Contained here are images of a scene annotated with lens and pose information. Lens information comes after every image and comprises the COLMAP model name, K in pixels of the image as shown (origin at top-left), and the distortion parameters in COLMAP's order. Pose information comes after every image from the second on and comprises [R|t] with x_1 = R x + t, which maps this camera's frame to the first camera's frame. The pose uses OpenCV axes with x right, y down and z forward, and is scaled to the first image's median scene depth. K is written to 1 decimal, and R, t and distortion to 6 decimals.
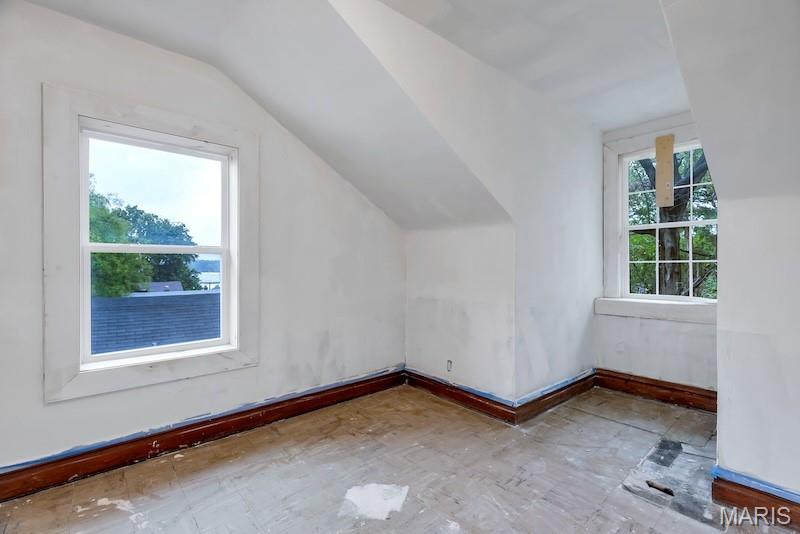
lens RADIAL K [[364.4, 0, 409.8], [0, 364.4, 268.2], [0, 0, 1]] dist [0.002501, 0.000100]
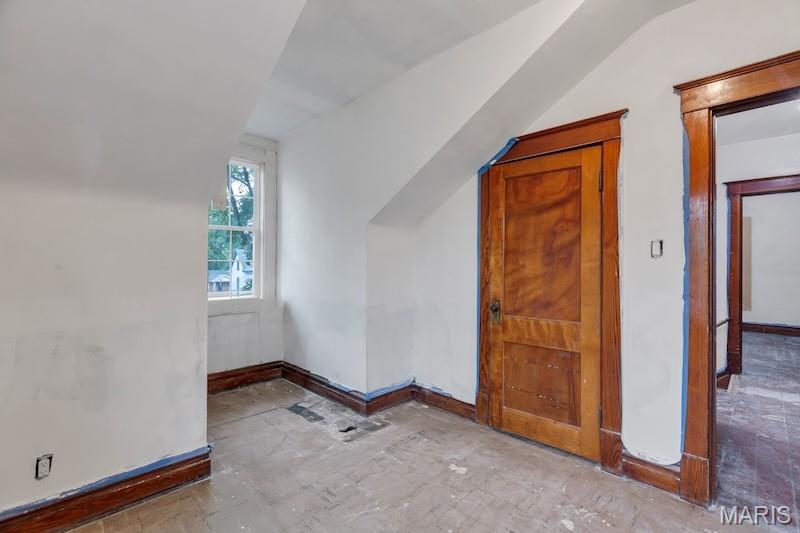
lens RADIAL K [[364.4, 0, 400.0], [0, 364.4, 263.7], [0, 0, 1]] dist [0.002501, 0.000100]
pose [[-0.074227, 0.006811, 0.997218, -0.573097], [-0.000640, 0.999976, -0.006877, -0.002564], [-0.997241, -0.001149, -0.074221, 0.764756]]
